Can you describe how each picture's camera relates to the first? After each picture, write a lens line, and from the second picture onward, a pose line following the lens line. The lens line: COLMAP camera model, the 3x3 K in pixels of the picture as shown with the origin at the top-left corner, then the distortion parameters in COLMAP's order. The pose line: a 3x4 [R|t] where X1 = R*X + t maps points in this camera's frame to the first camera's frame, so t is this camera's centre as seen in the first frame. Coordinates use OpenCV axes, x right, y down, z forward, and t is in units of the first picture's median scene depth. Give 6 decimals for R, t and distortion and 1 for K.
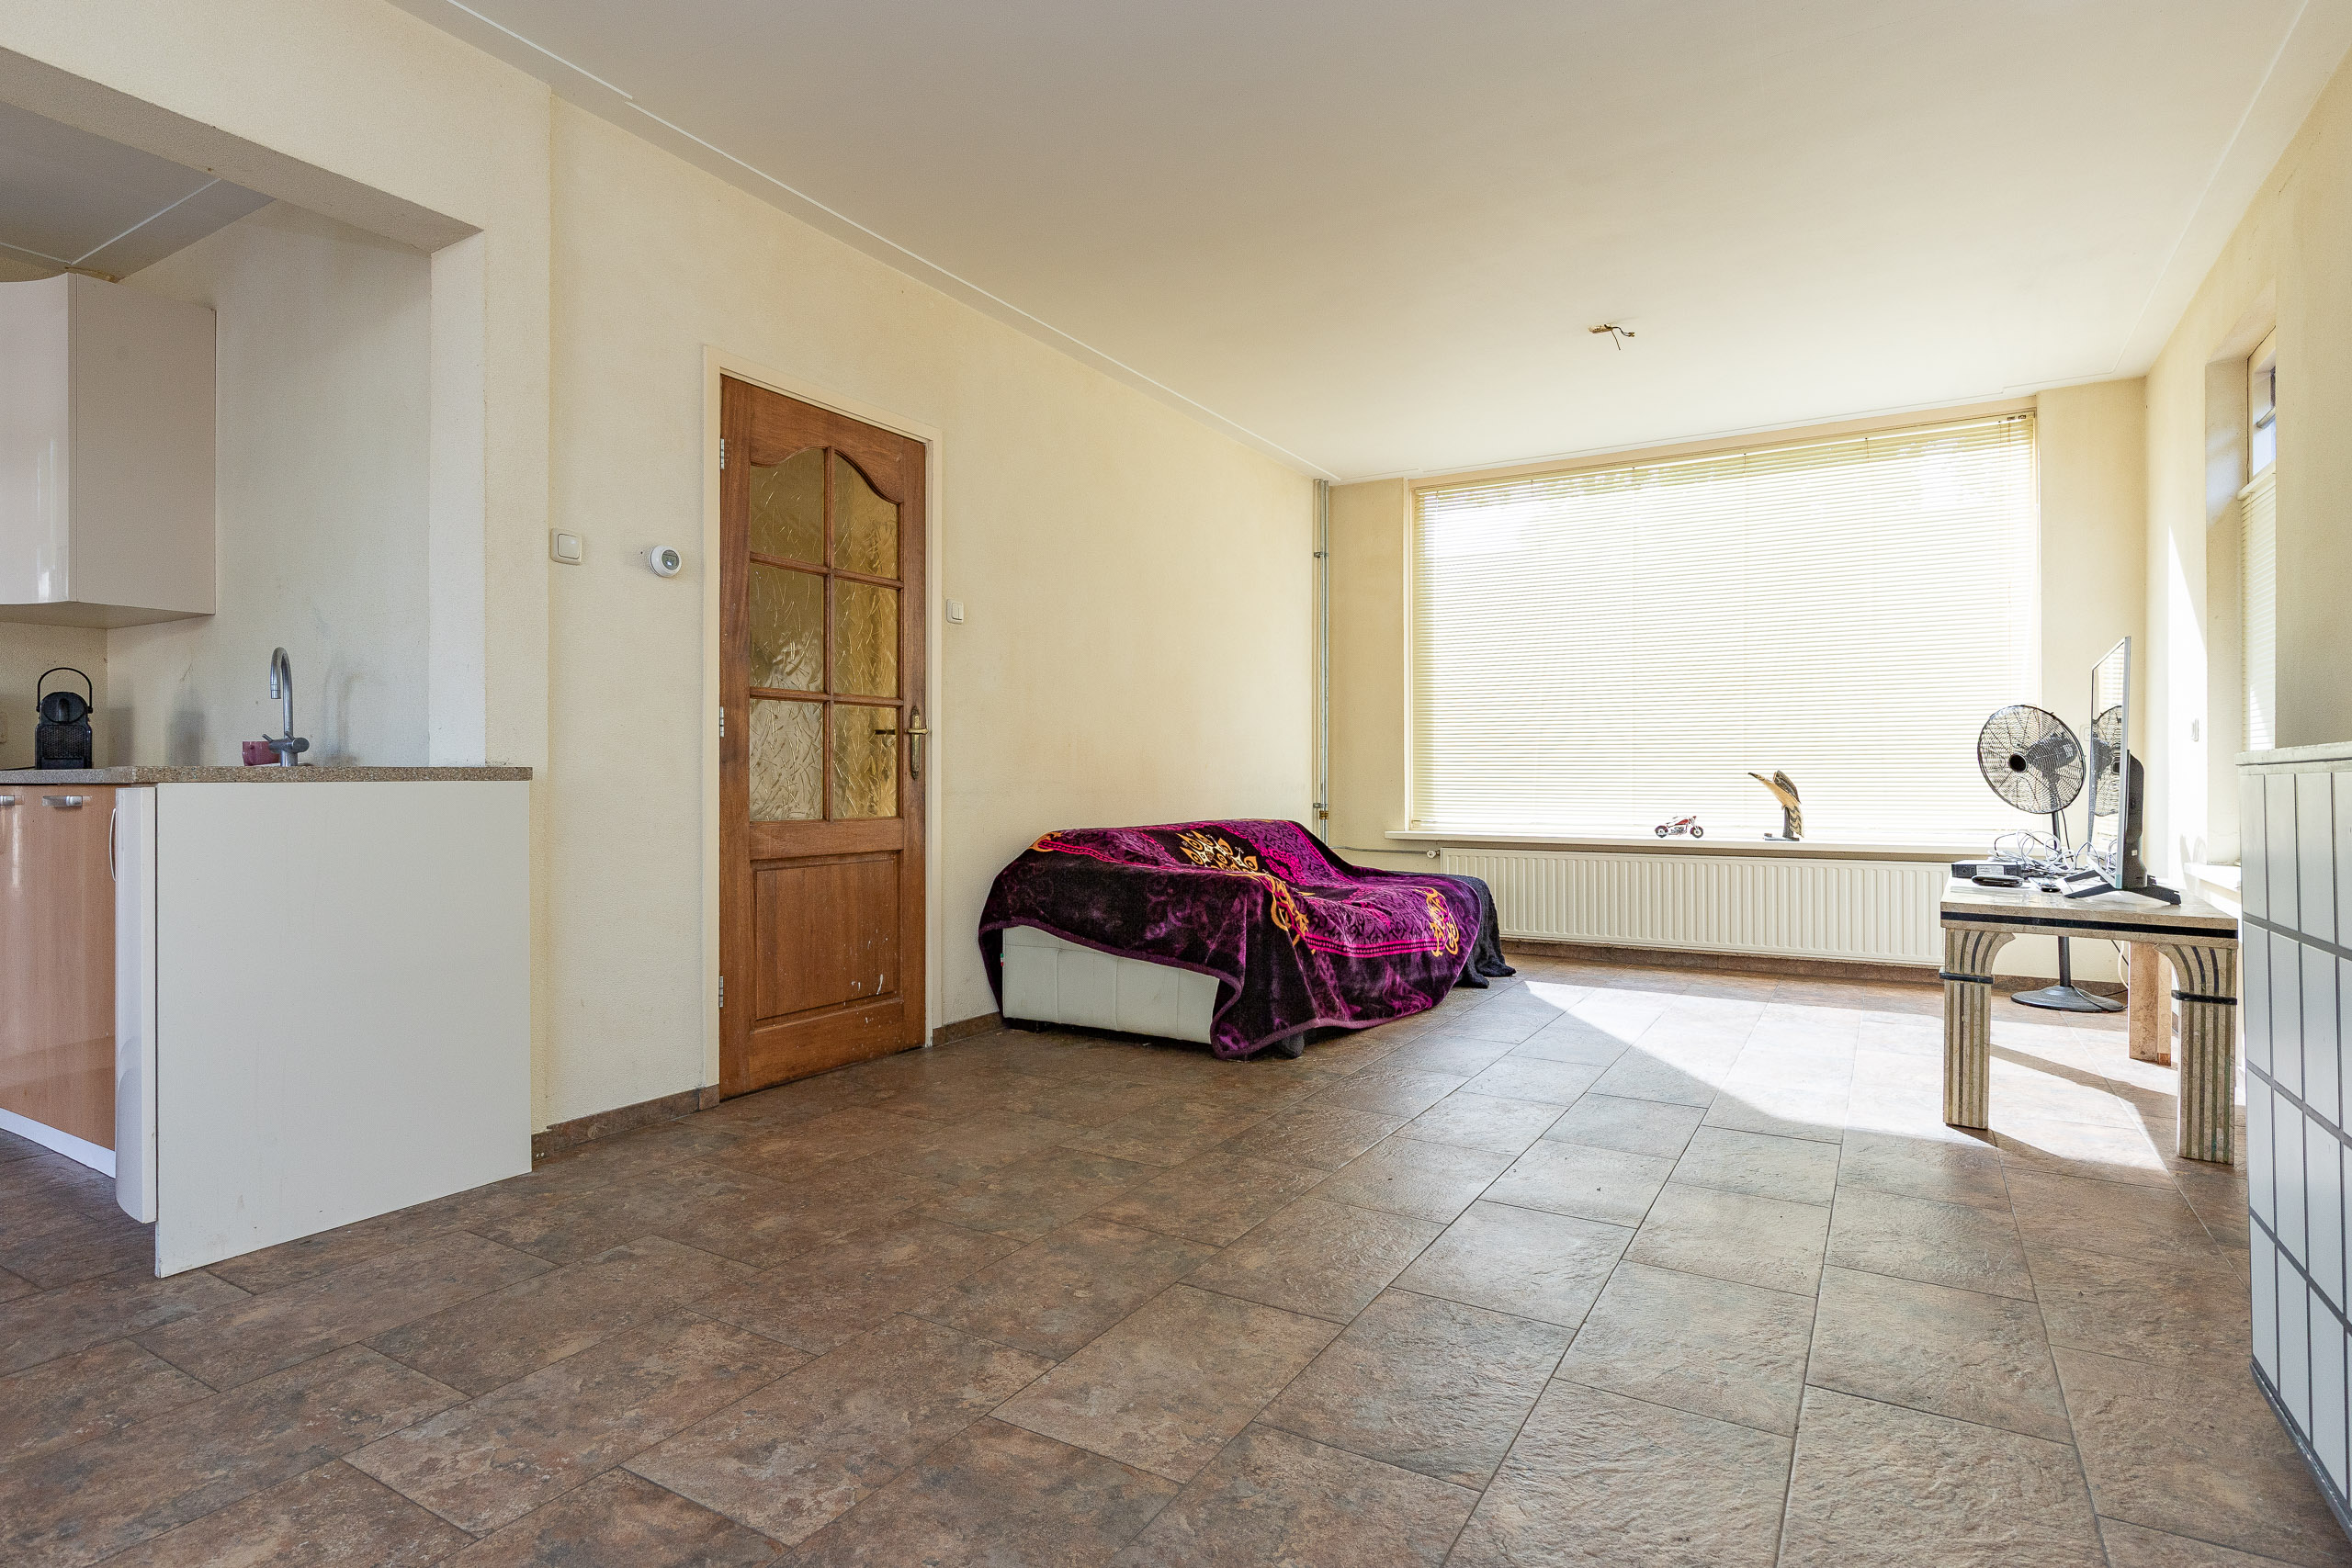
lens RADIAL K [[1227.7, 0, 1171.6], [0, 1227.7, 766.1], [0, 0, 1]] dist [0.001320, -0.000218]
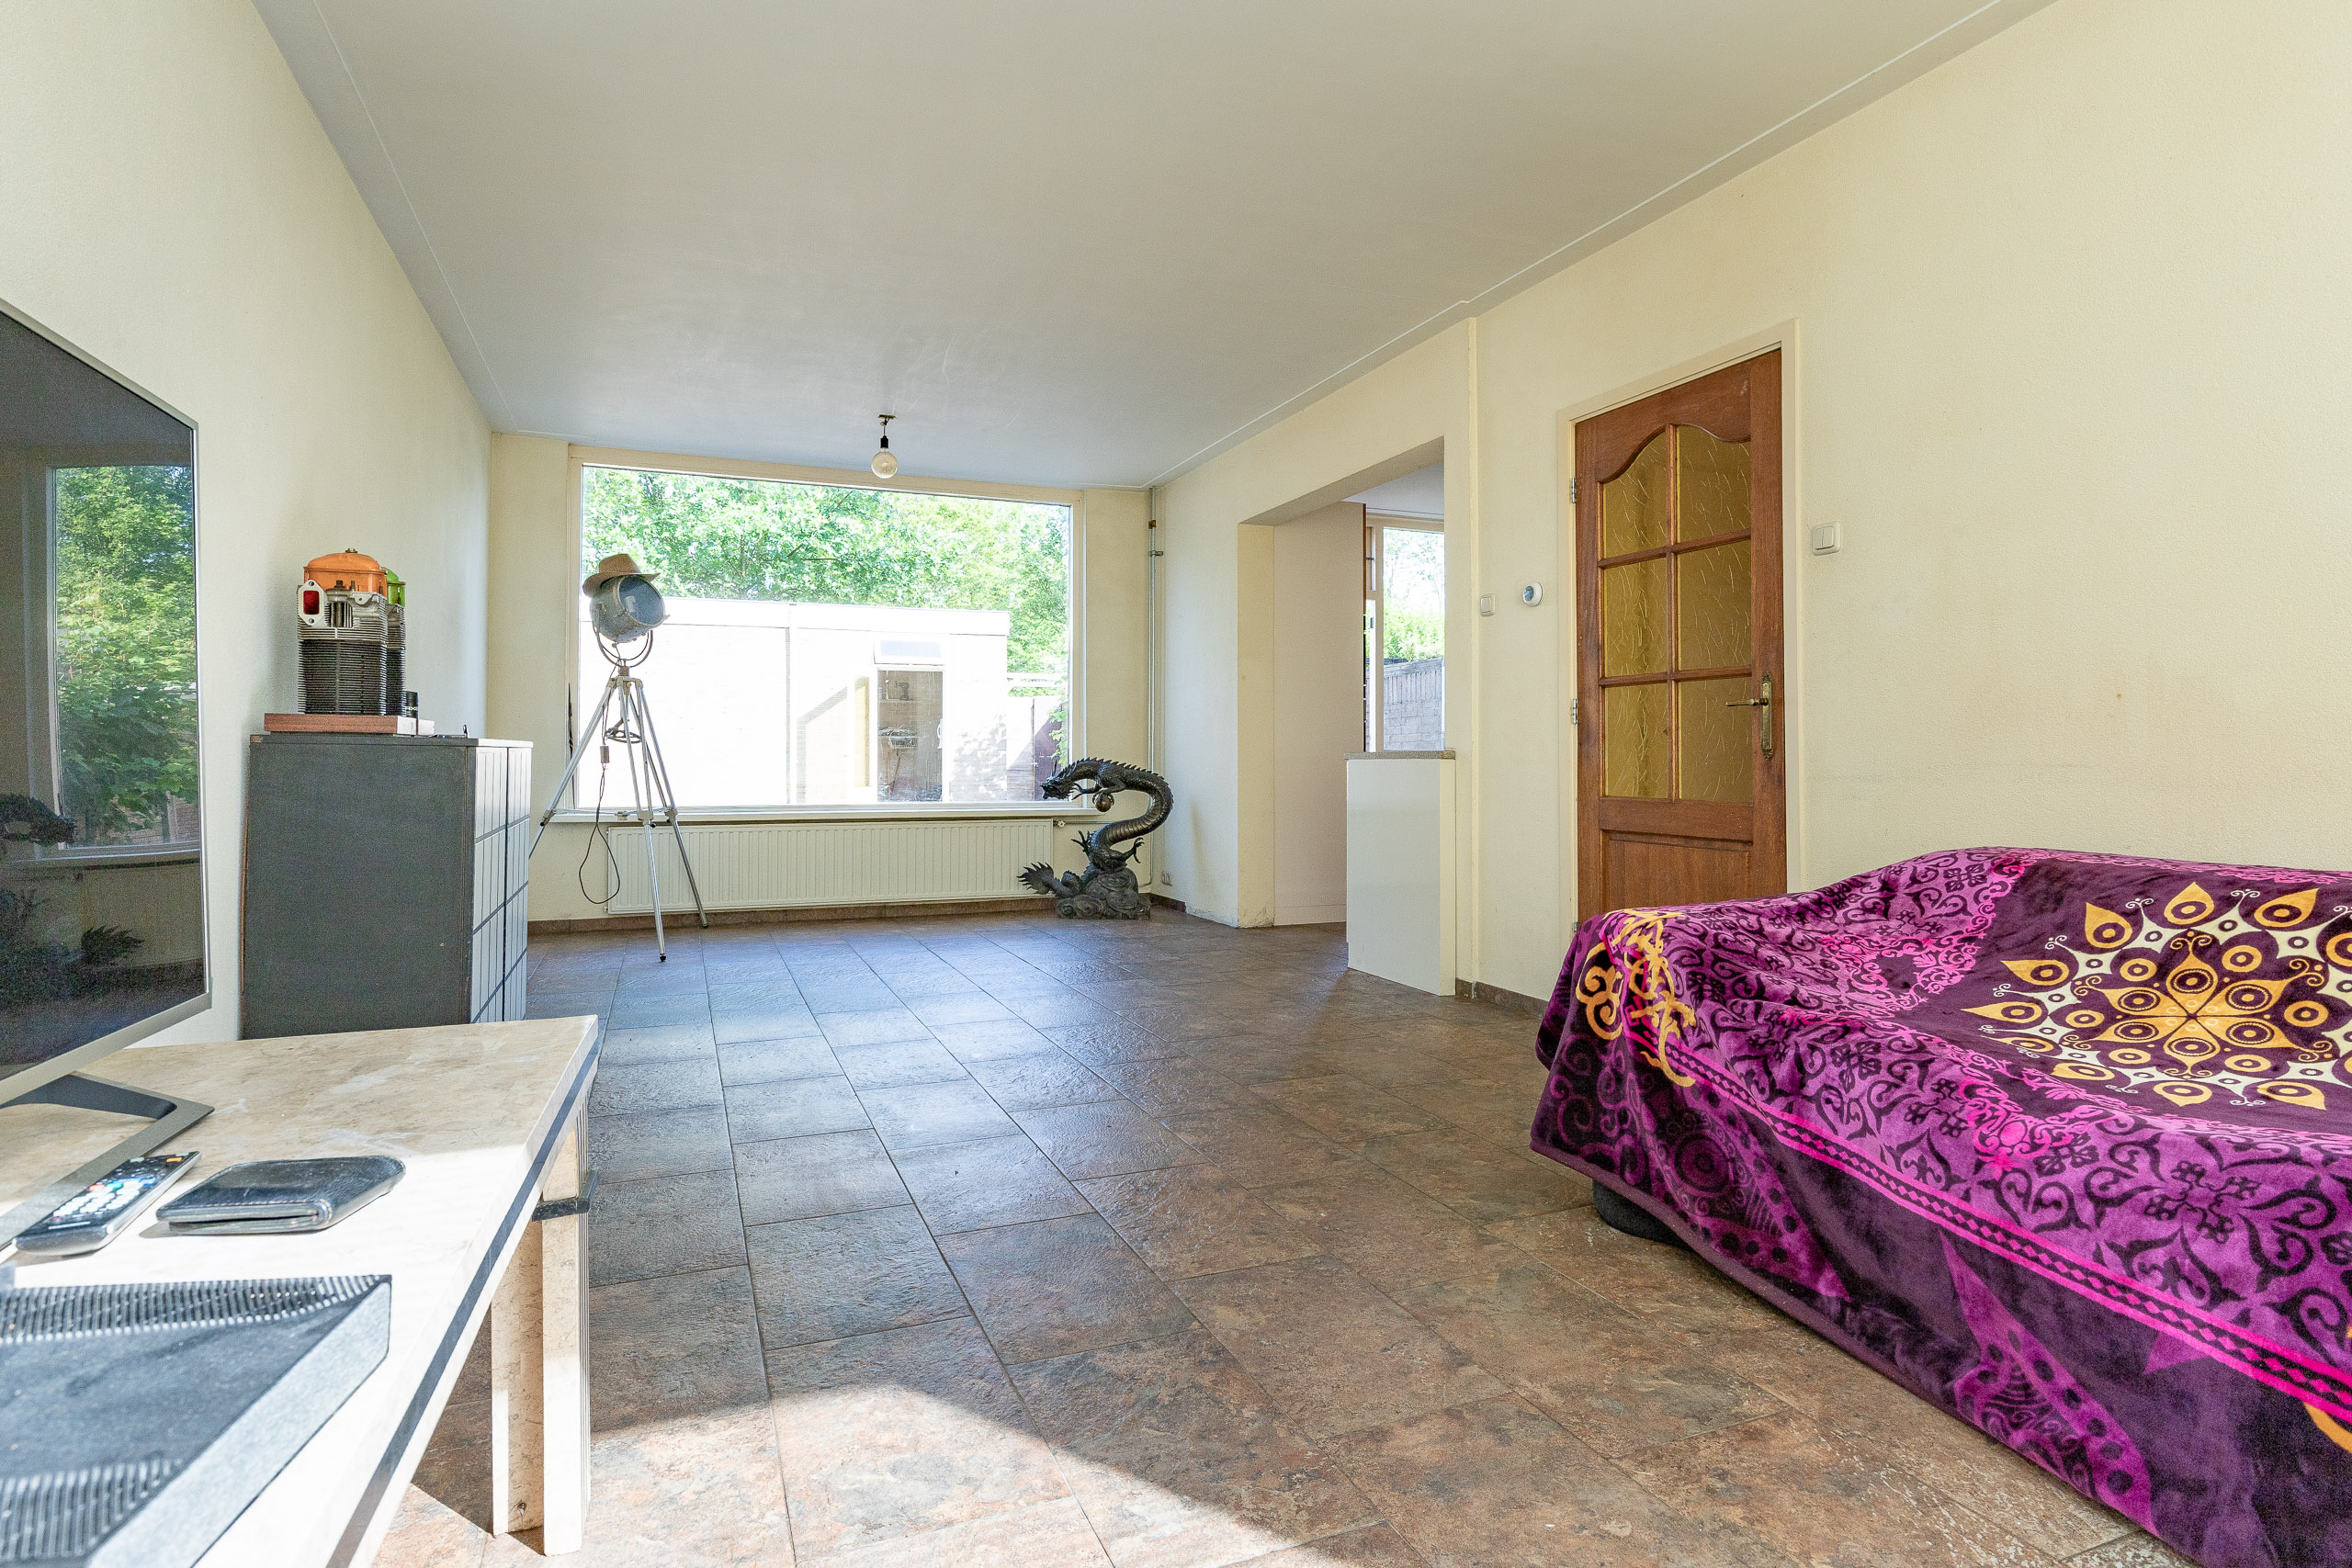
lens RADIAL K [[1227.7, 0, 1171.6], [0, 1227.7, 766.1], [0, 0, 1]] dist [0.001320, -0.000218]
pose [[-0.602894, 0.004540, -0.797808, 0.715859], [0.006724, 0.999977, 0.000609, 0.012174], [0.797793, -0.004998, -0.602911, 1.205227]]
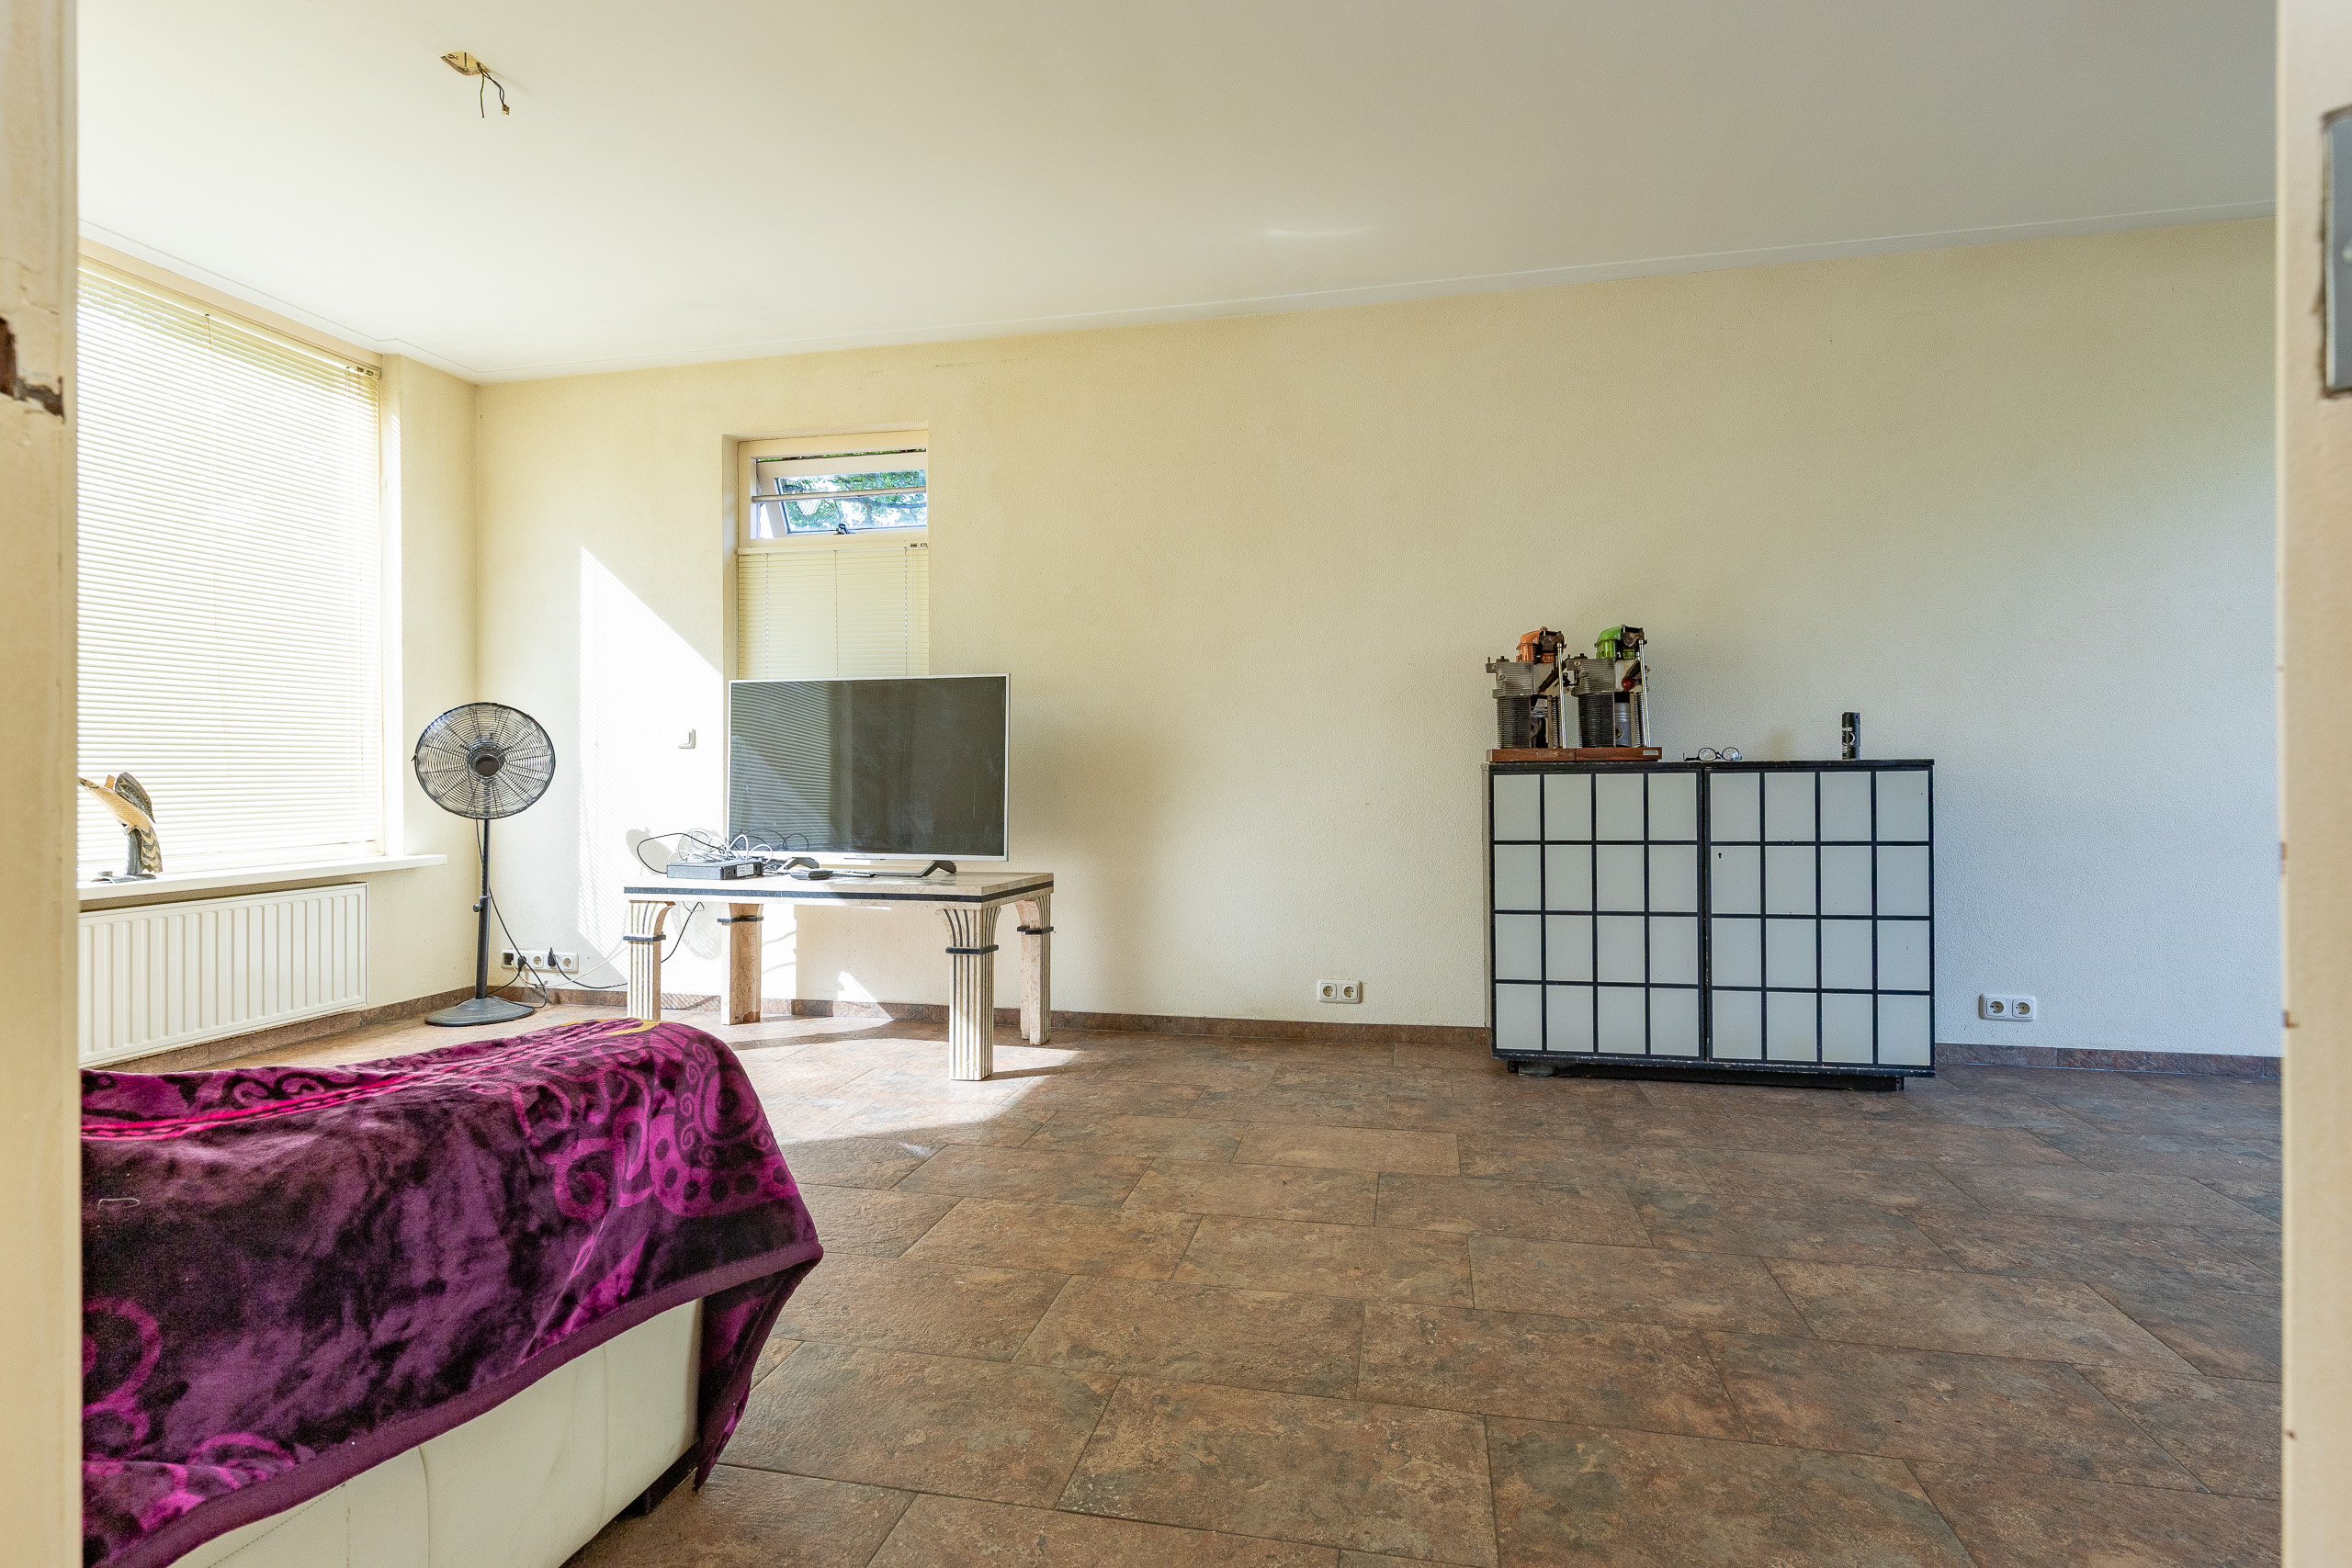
lens RADIAL K [[1132.7, 0, 1170.9], [0, 1132.7, 778.9], [0, 0, 1]] dist [-0.001537, 0.000451]
pose [[-0.314510, -0.001999, 0.949252, -0.355121], [-0.003298, 0.999994, 0.001013, 0.006679], [-0.949249, -0.002812, -0.314514, 0.962258]]
